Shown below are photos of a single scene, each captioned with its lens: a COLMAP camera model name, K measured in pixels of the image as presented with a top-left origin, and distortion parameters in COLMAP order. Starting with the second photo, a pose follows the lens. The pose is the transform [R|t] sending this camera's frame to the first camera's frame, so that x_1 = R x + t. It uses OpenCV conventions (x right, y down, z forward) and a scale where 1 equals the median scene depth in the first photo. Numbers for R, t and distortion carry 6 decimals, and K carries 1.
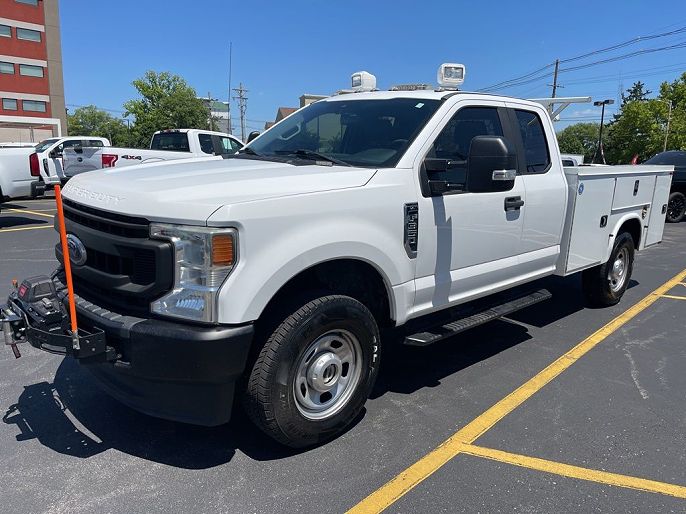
lens RADIAL K [[548.0, 0, 343.0], [0, 548.0, 257.0], [0, 0, 1]] dist [0.005122, 0.001134]
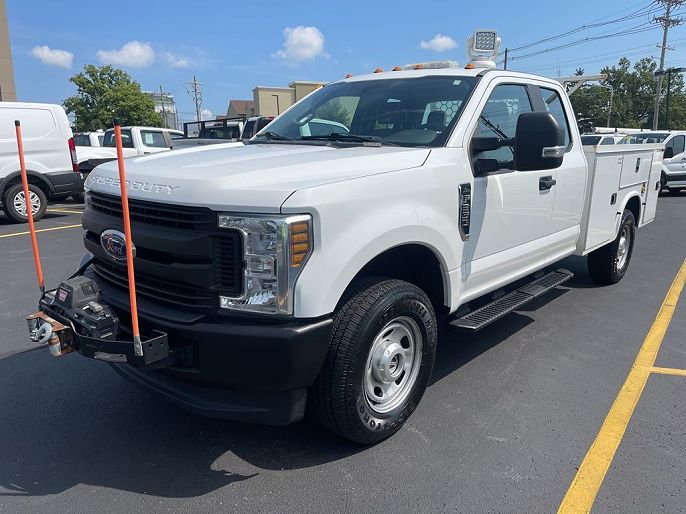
lens RADIAL K [[548.0, 0, 343.0], [0, 548.0, 257.0], [0, 0, 1]] dist [0.005122, 0.001134]
pose [[0.995153, -0.045417, 0.087221, -0.172464], [0.044201, 0.998897, 0.015825, 0.005052], [-0.087844, -0.011893, 0.996063, 0.061961]]
